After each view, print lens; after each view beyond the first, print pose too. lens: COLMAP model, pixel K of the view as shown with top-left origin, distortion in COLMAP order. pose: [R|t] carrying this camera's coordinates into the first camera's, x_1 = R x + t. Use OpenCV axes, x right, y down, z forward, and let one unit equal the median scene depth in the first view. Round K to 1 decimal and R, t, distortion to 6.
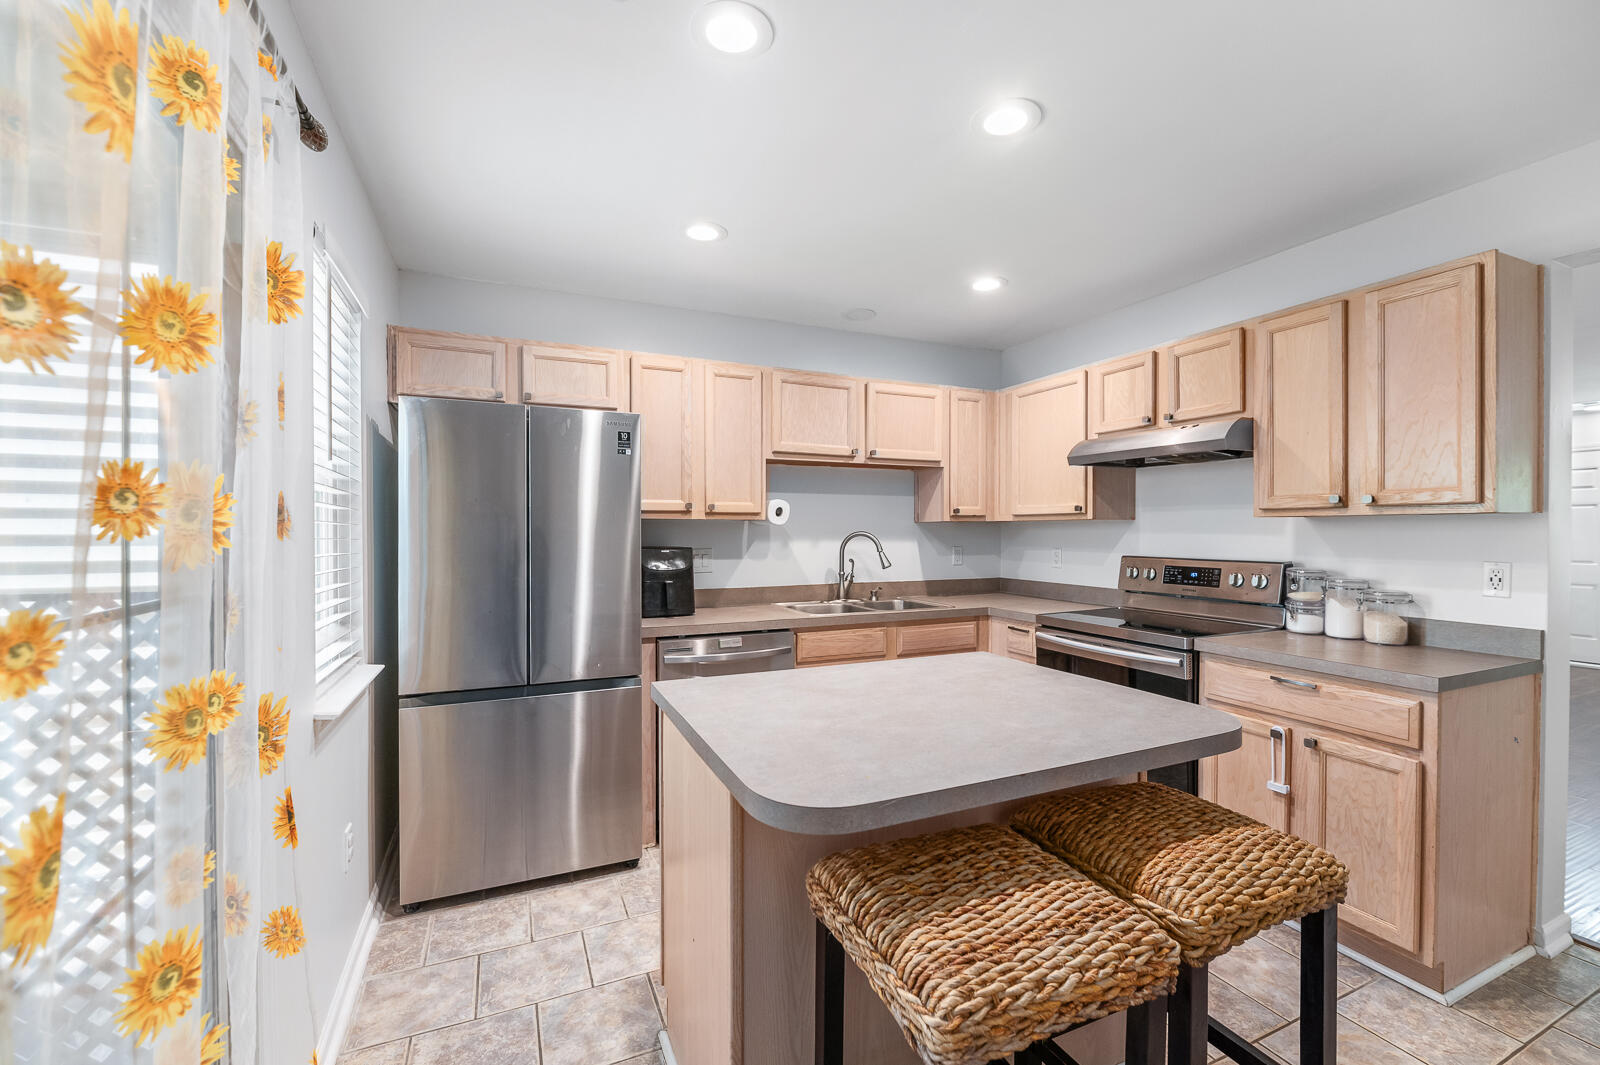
lens RADIAL K [[662.9, 0, 801.8], [0, 662.9, 539.4], [0, 0, 1]] dist [0.000222, -0.000481]
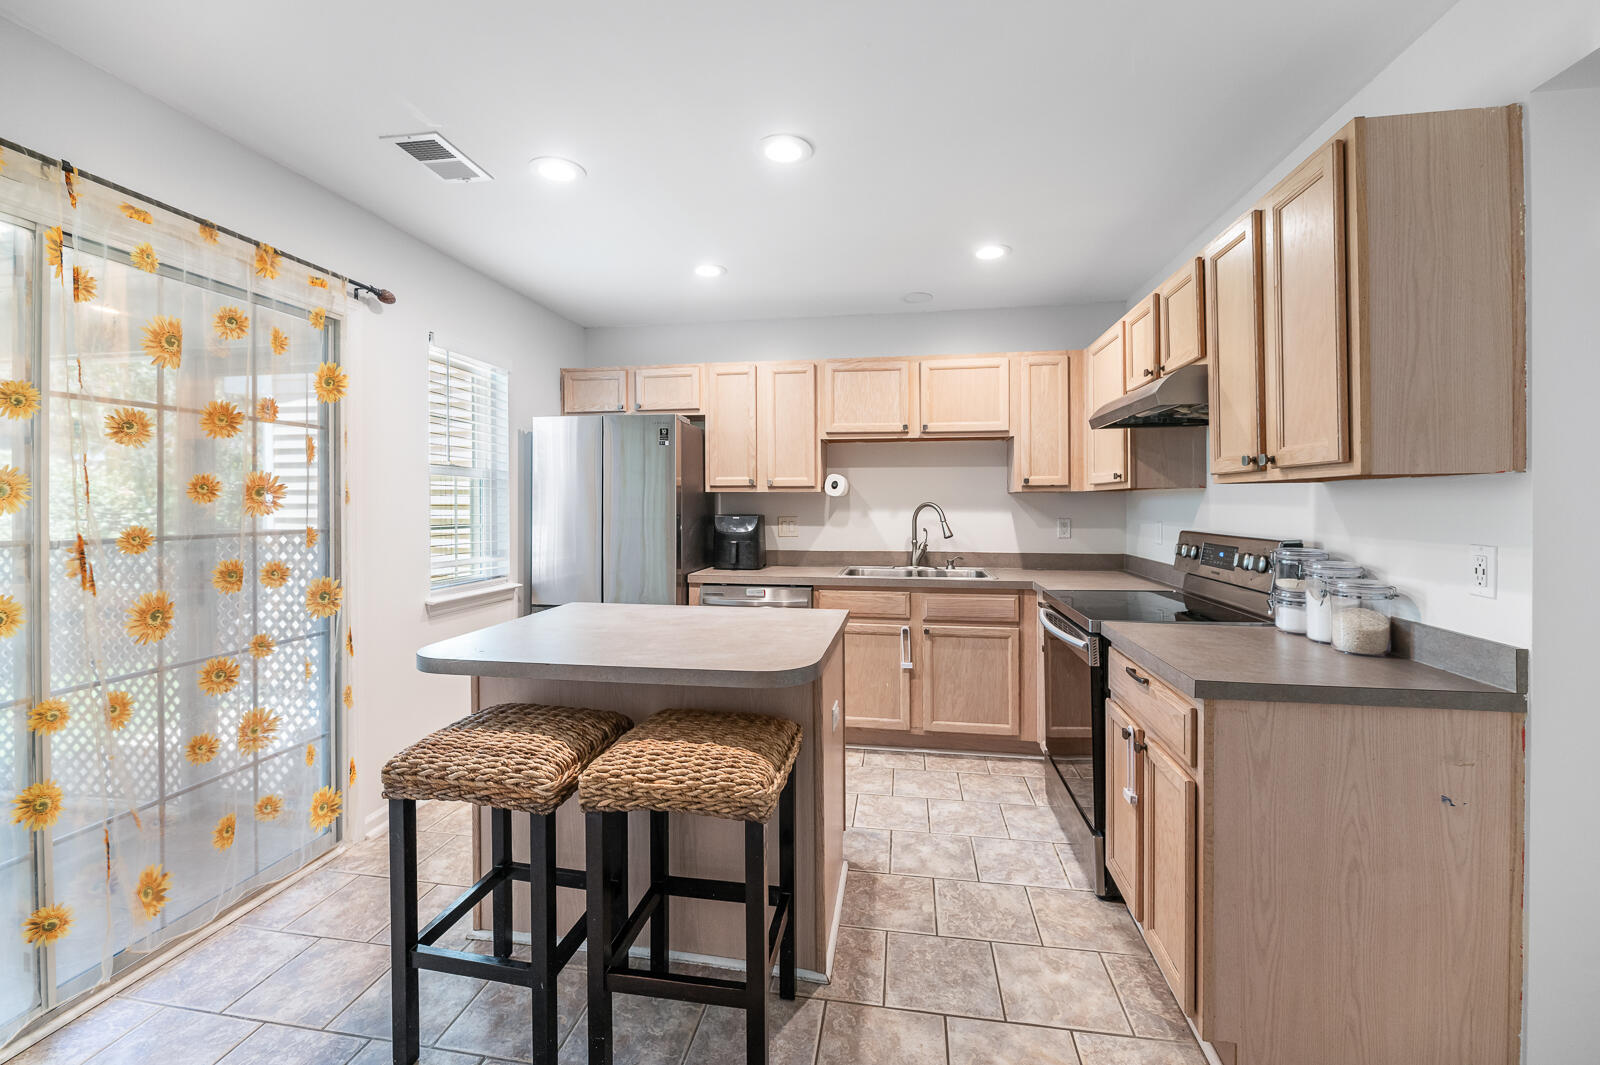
lens RADIAL K [[649.7, 0, 800.1], [0, 649.7, 510.8], [0, 0, 1]] dist [-0.001358, -0.000388]
pose [[0.833865, 0.007422, -0.551919, 0.535026], [-0.007842, 0.999968, 0.001600, 0.001704], [0.551913, 0.002994, 0.833896, 0.033835]]
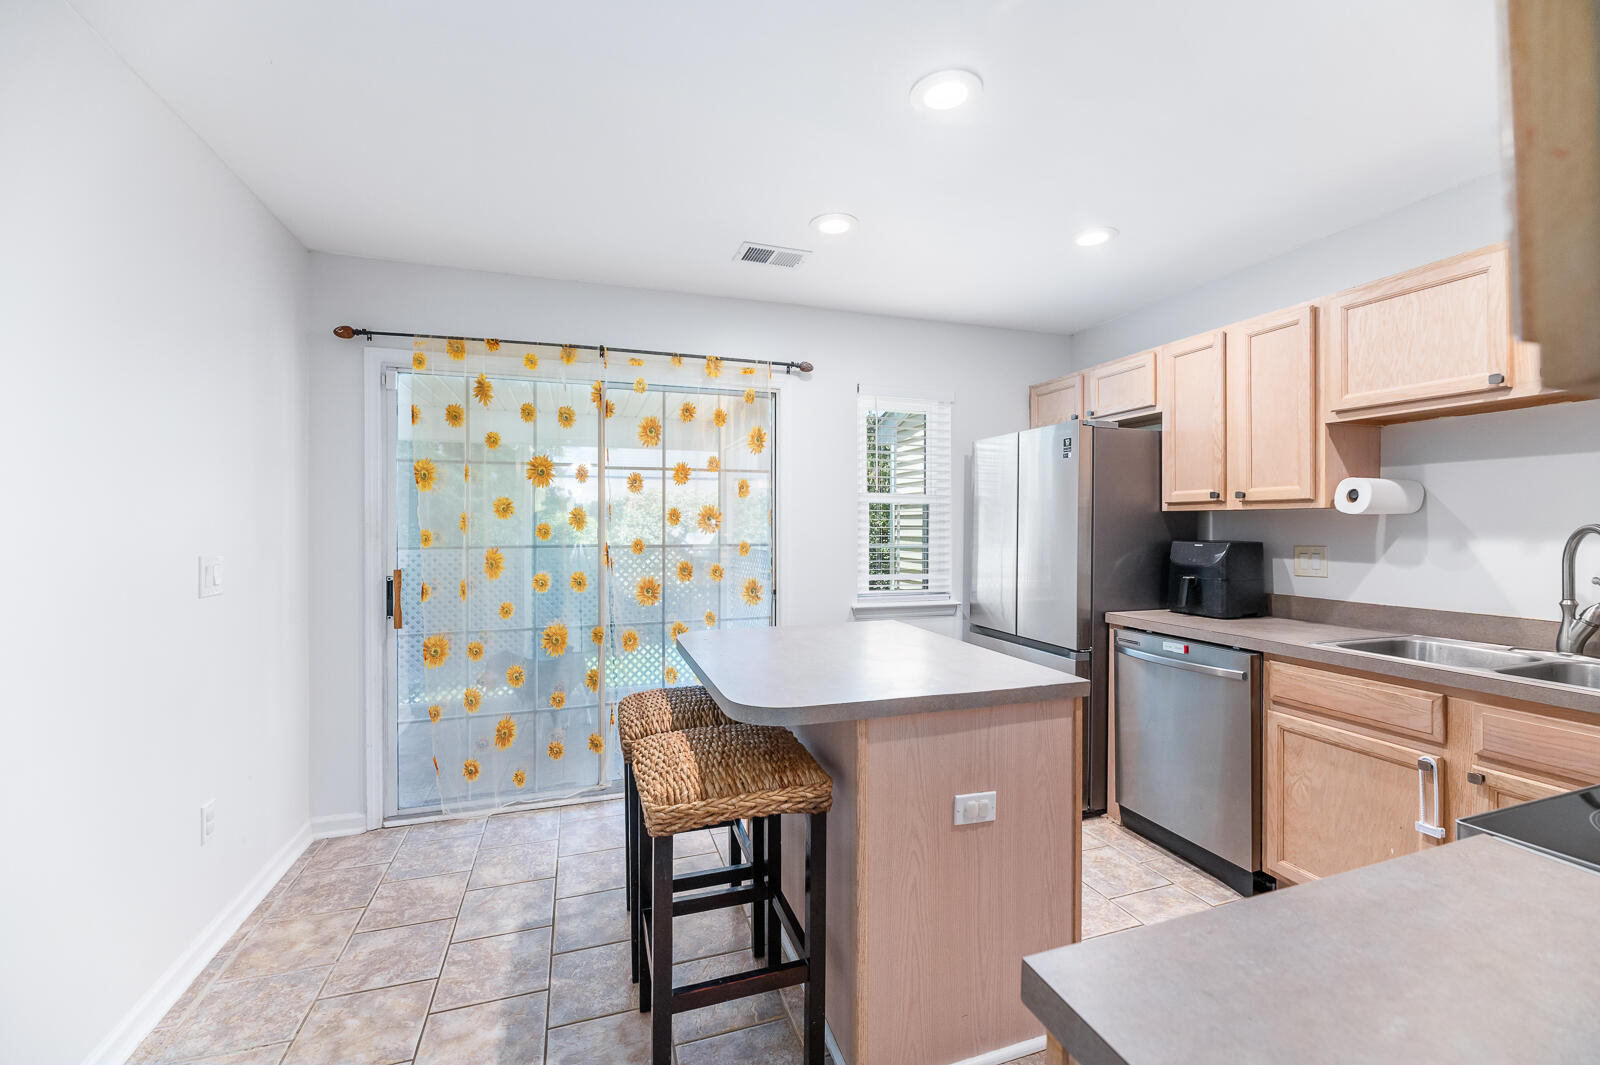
lens RADIAL K [[647.8, 0, 800.0], [0, 647.8, 532.5], [0, 0, 1]] dist [0.000017, -0.000744]
pose [[-0.094002, 0.012636, -0.995492, 0.696459], [-0.012749, 0.999822, 0.013895, -0.005082], [0.995490, 0.013998, -0.093824, 0.489426]]
